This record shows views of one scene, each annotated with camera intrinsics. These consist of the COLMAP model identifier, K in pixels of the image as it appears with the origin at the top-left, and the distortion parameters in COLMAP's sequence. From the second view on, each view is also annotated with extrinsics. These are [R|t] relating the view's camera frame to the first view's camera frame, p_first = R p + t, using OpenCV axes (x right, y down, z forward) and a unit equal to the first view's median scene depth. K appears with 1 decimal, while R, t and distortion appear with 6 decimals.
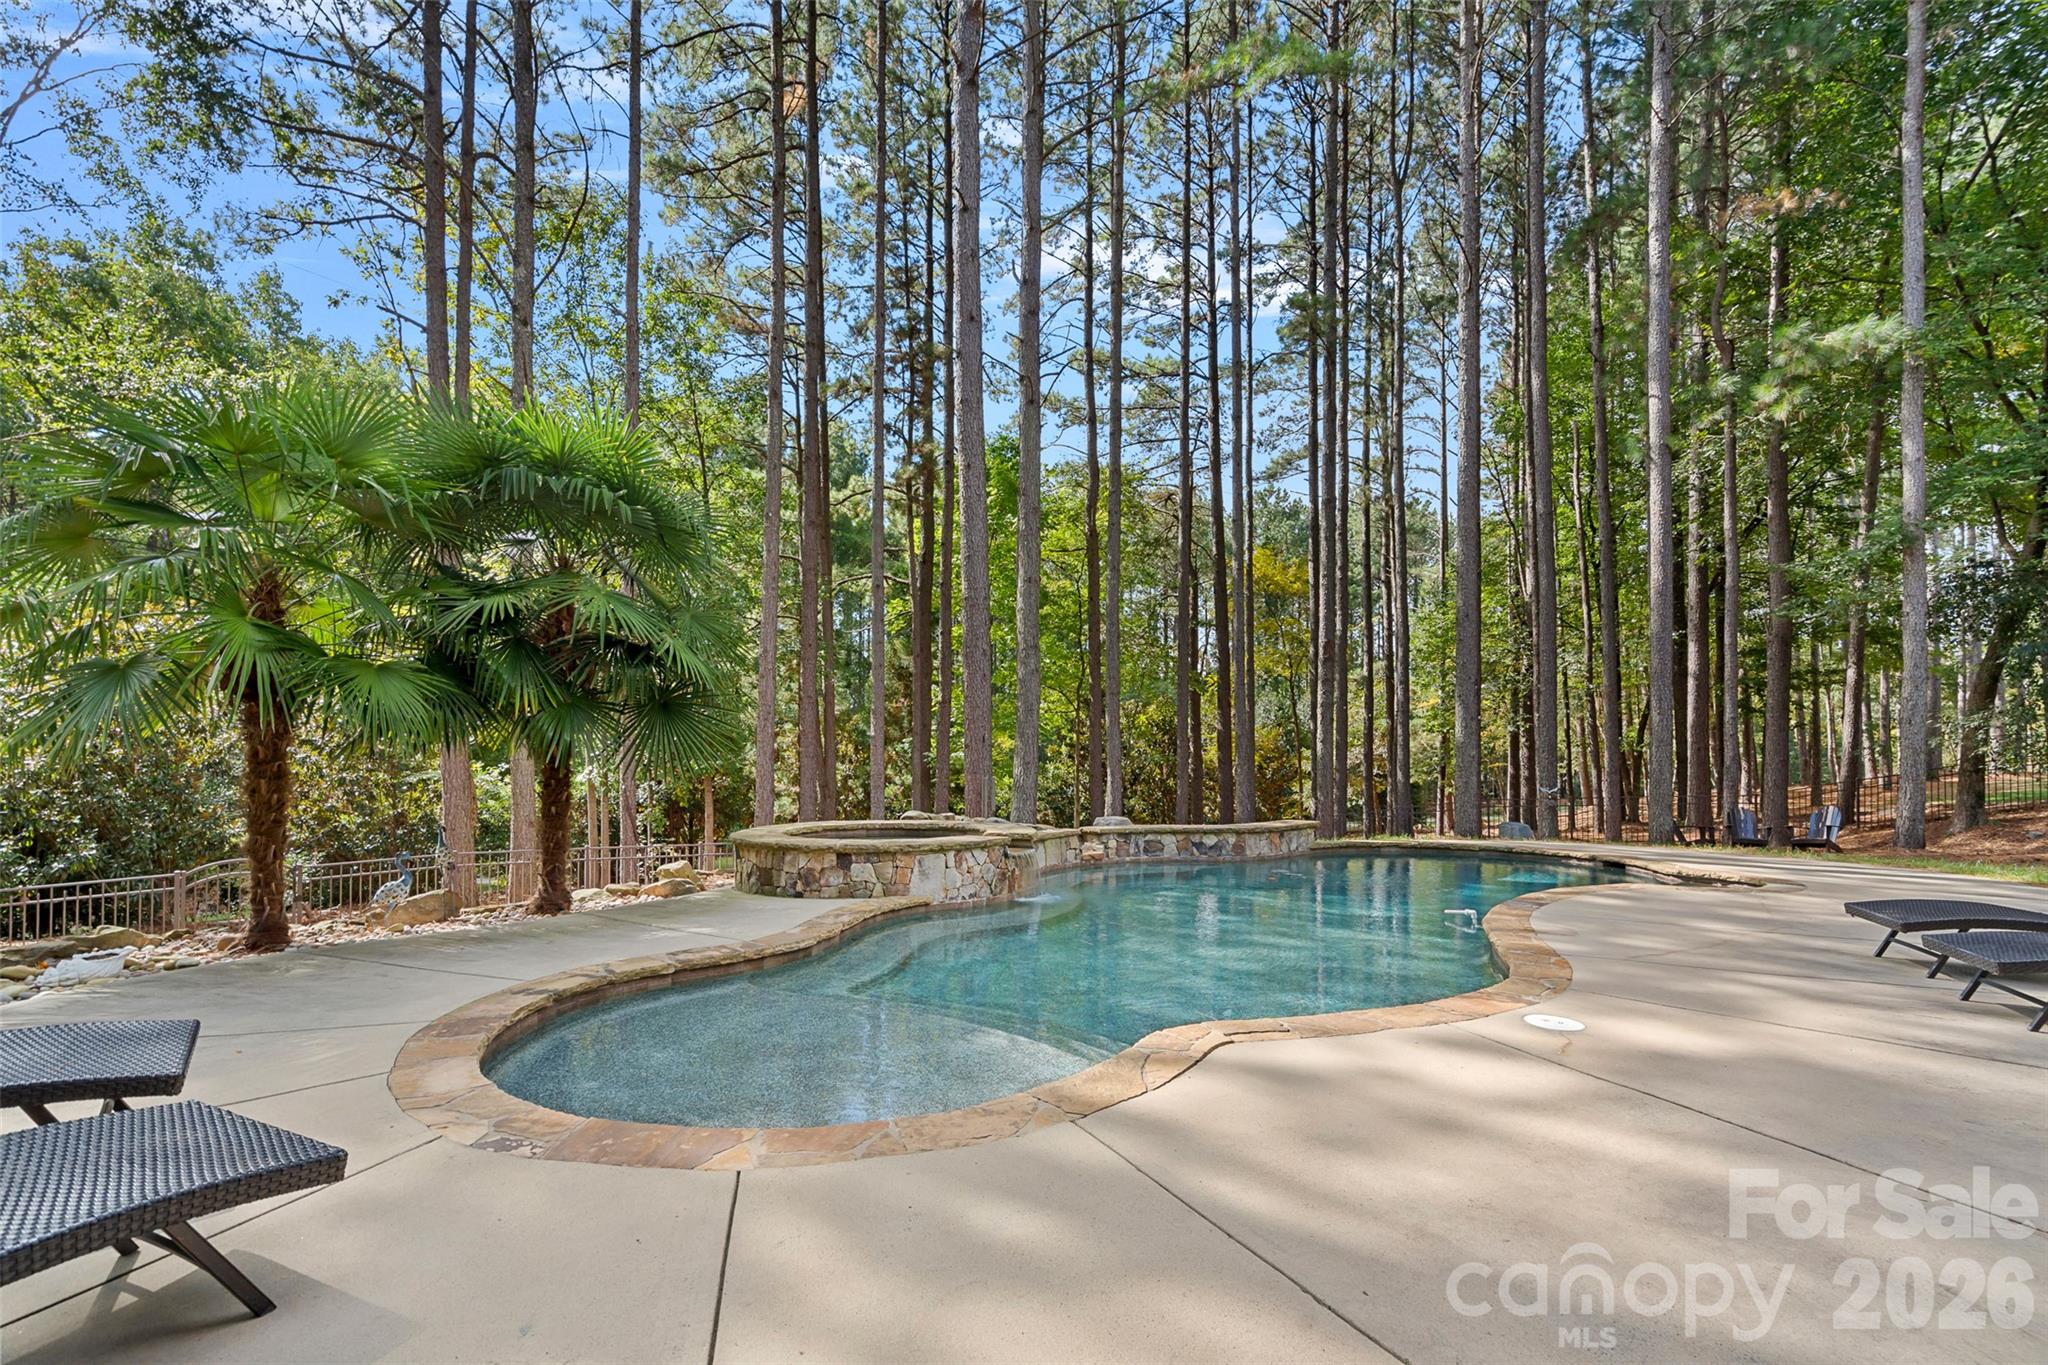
lens RADIAL K [[939.4, 0, 1043.0], [0, 939.4, 727.4], [0, 0, 1]] dist [0.002643, -0.001862]
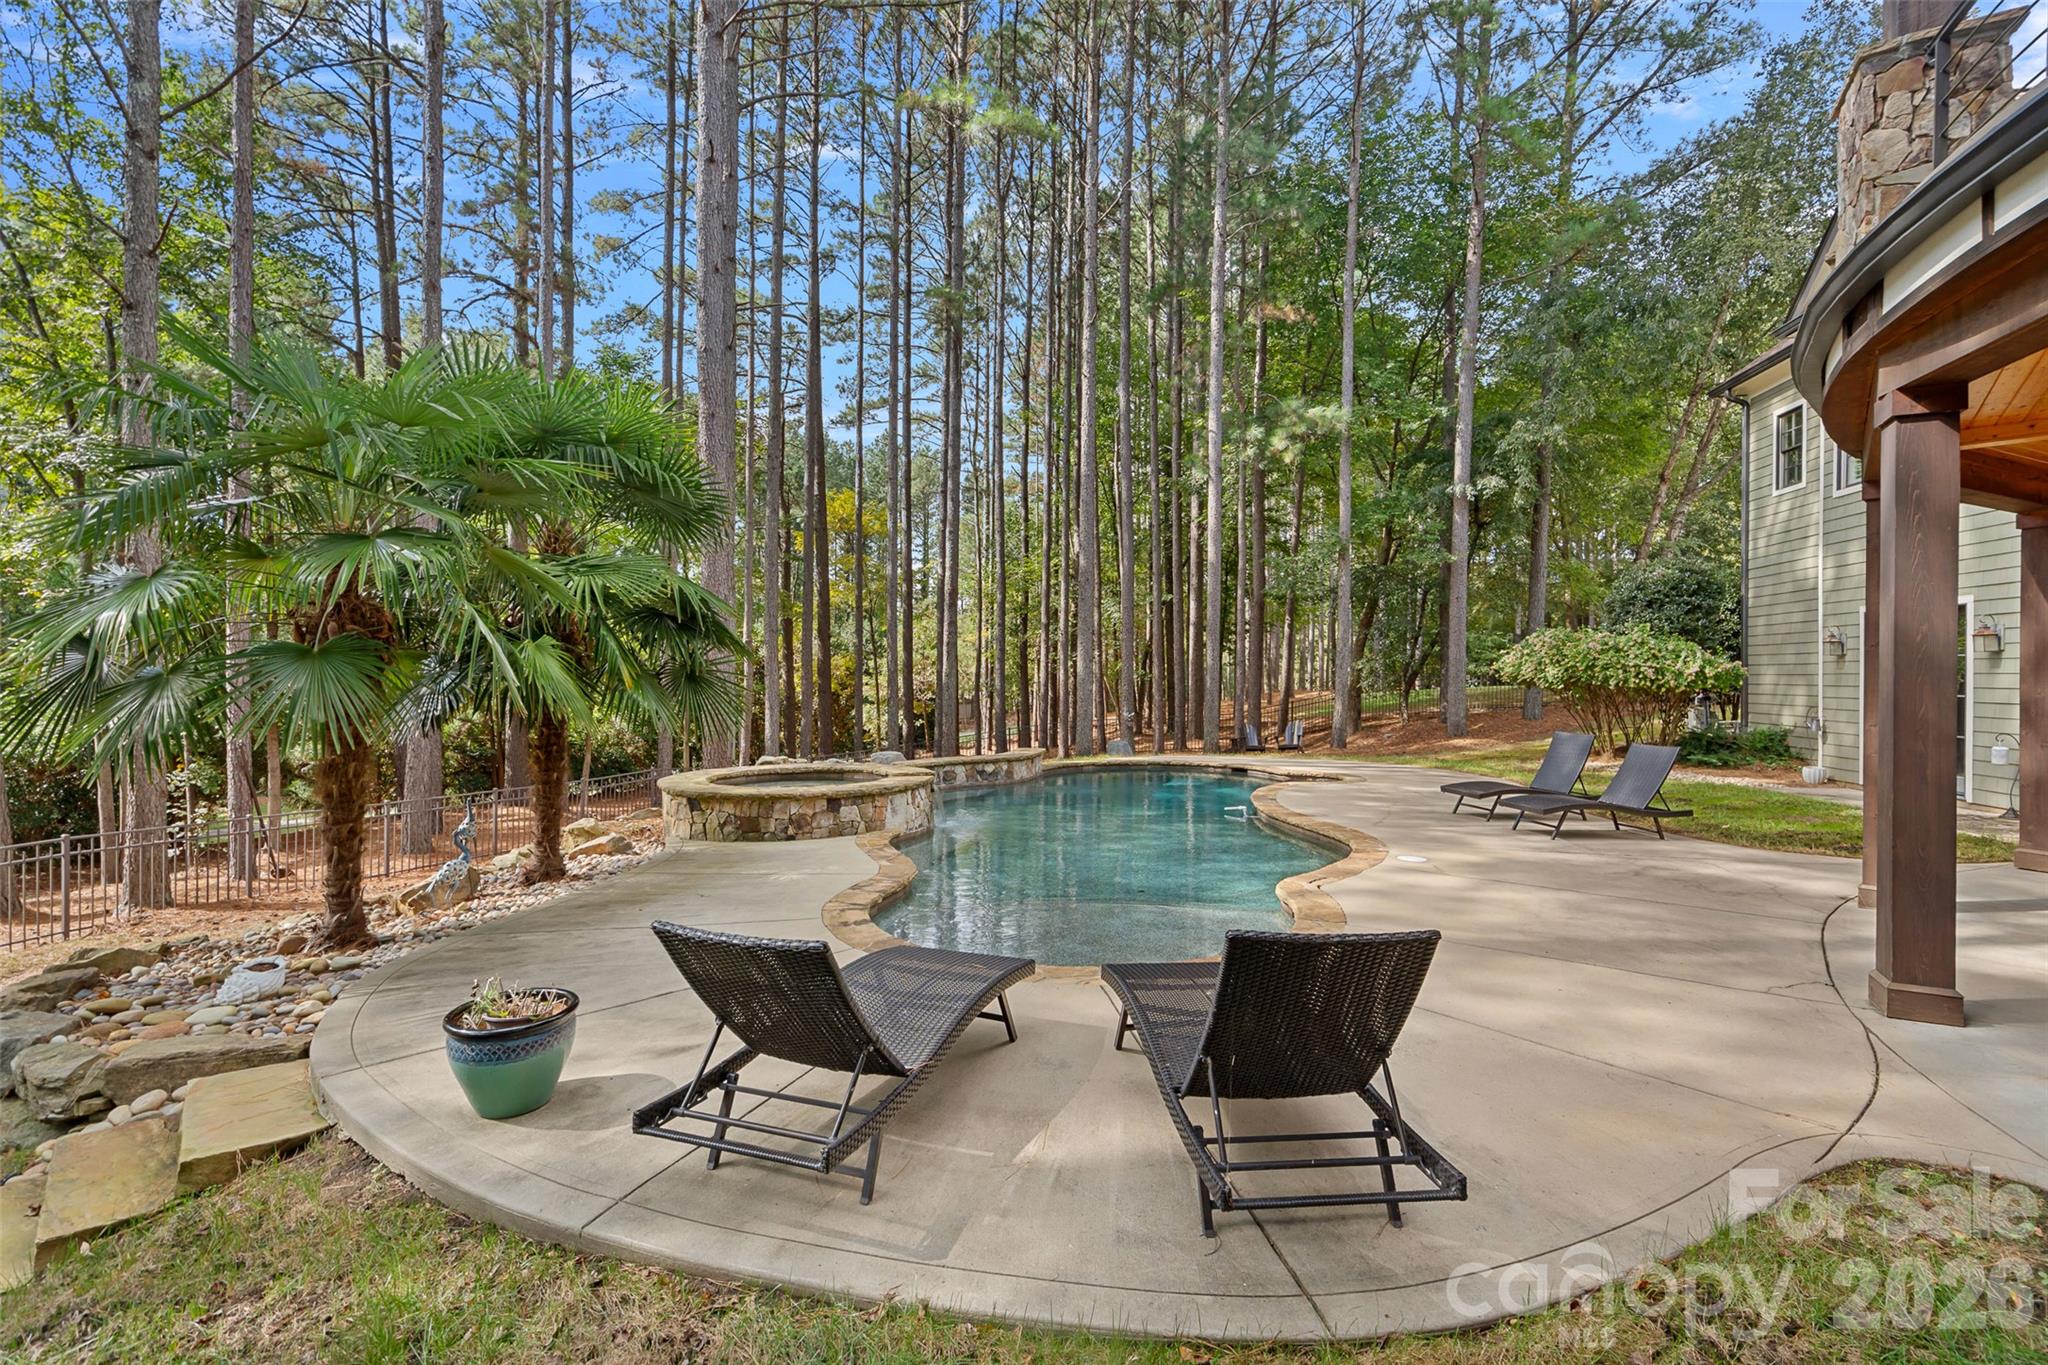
lens RADIAL K [[939.4, 0, 1028.2], [0, 939.4, 678.7], [0, 0, 1]] dist [0.002643, -0.001862]
pose [[0.855258, -0.005351, 0.518175, -0.444109], [-0.013396, 0.999384, 0.032429, -0.040855], [-0.518030, -0.034677, 0.854659, -0.085617]]
